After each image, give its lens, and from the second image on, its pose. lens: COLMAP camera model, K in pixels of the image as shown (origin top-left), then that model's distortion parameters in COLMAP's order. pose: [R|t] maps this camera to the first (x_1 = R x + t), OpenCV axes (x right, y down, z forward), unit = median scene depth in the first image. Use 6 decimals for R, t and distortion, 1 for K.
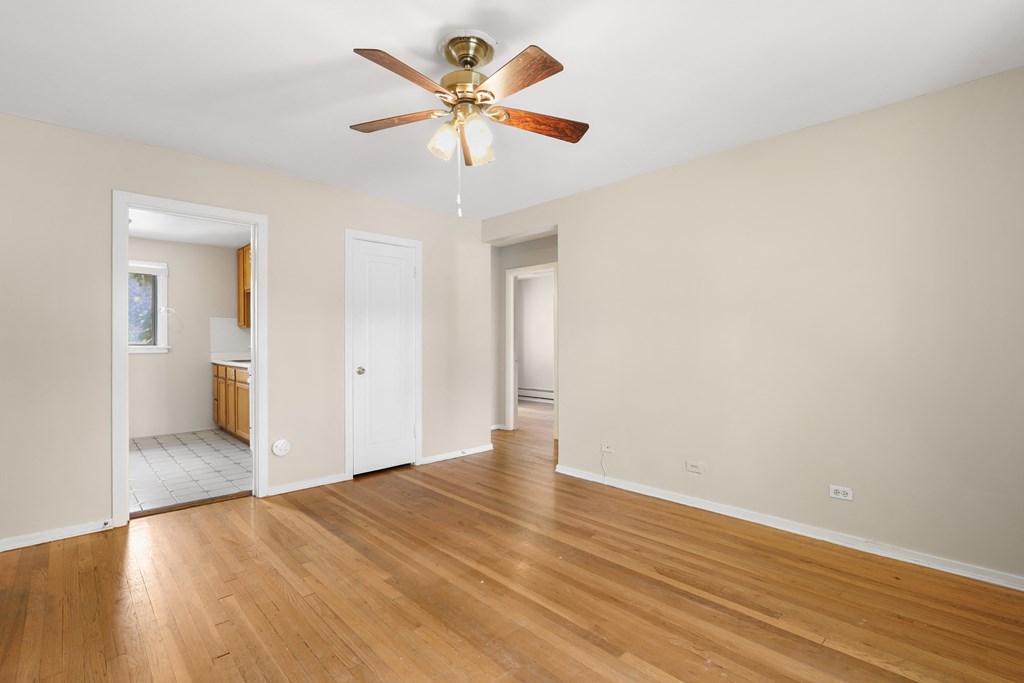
lens RADIAL K [[478.0, 0, 512.0], [0, 478.0, 341.5], [0, 0, 1]] dist [-0.000066, 0.000403]
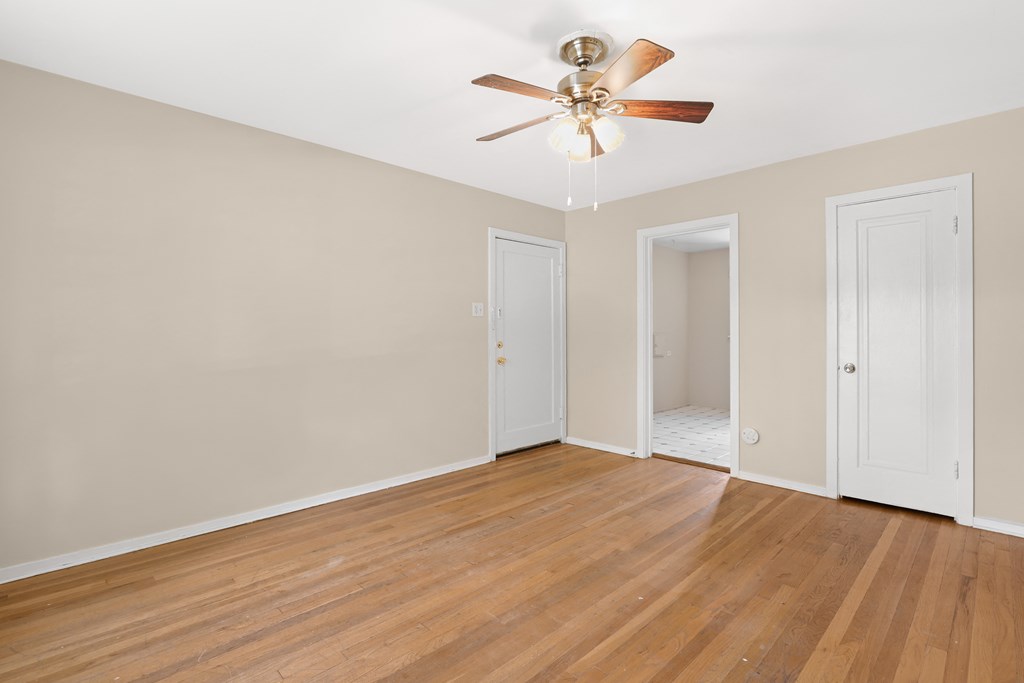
lens RADIAL K [[478.0, 0, 512.0], [0, 478.0, 341.5], [0, 0, 1]] dist [-0.000066, 0.000403]
pose [[0.014972, 0.016792, -0.999747, 0.729242], [0.005068, 0.999845, 0.016870, -0.002463], [0.999875, -0.005319, 0.014885, 0.649654]]
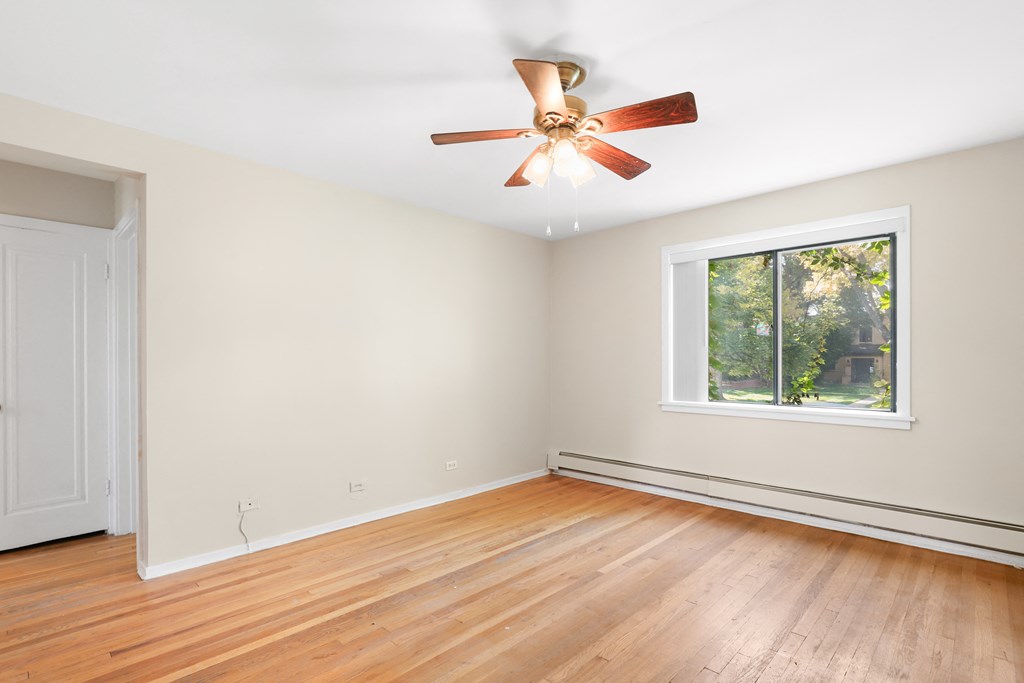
lens RADIAL K [[491.4, 0, 509.4], [0, 491.4, 363.5], [0, 0, 1]] dist [-0.001266, 0.000430]
pose [[-0.040974, -0.004254, 0.999151, -0.878976], [-0.001678, 0.999990, 0.004189, -0.010260], [-0.999159, -0.001505, -0.040981, 0.903727]]
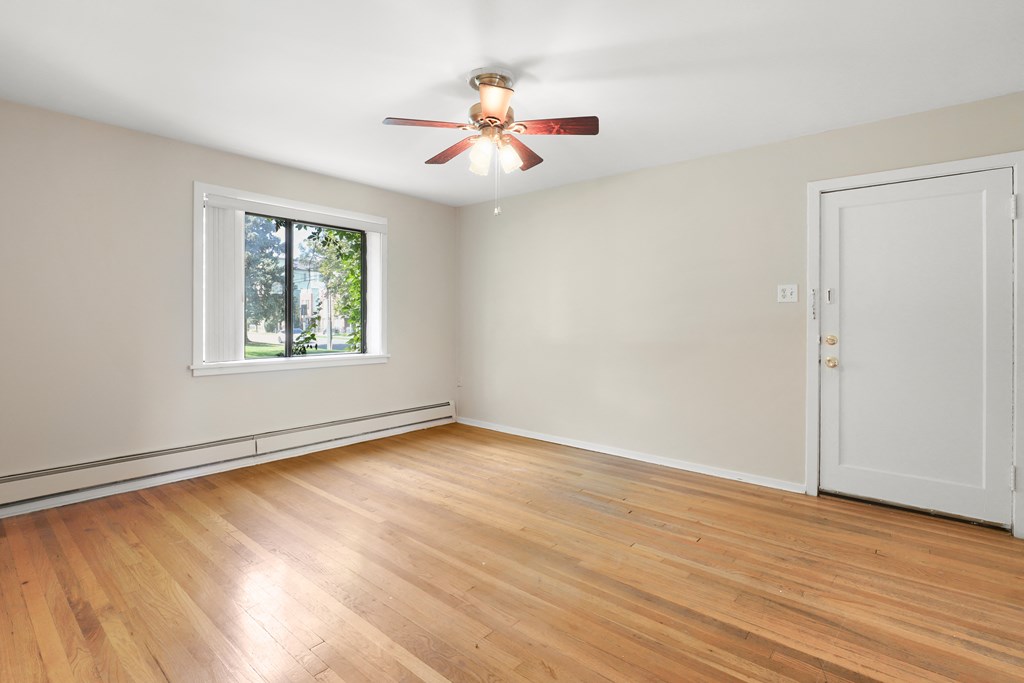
lens RADIAL K [[491.1, 0, 510.7], [0, 491.1, 320.8], [0, 0, 1]] dist [-0.000357, 0.000345]
pose [[-0.994211, -0.005767, -0.107288, -0.004652], [-0.005561, 0.999982, -0.002222, -0.002734], [0.107299, -0.001612, -0.994225, 1.769972]]
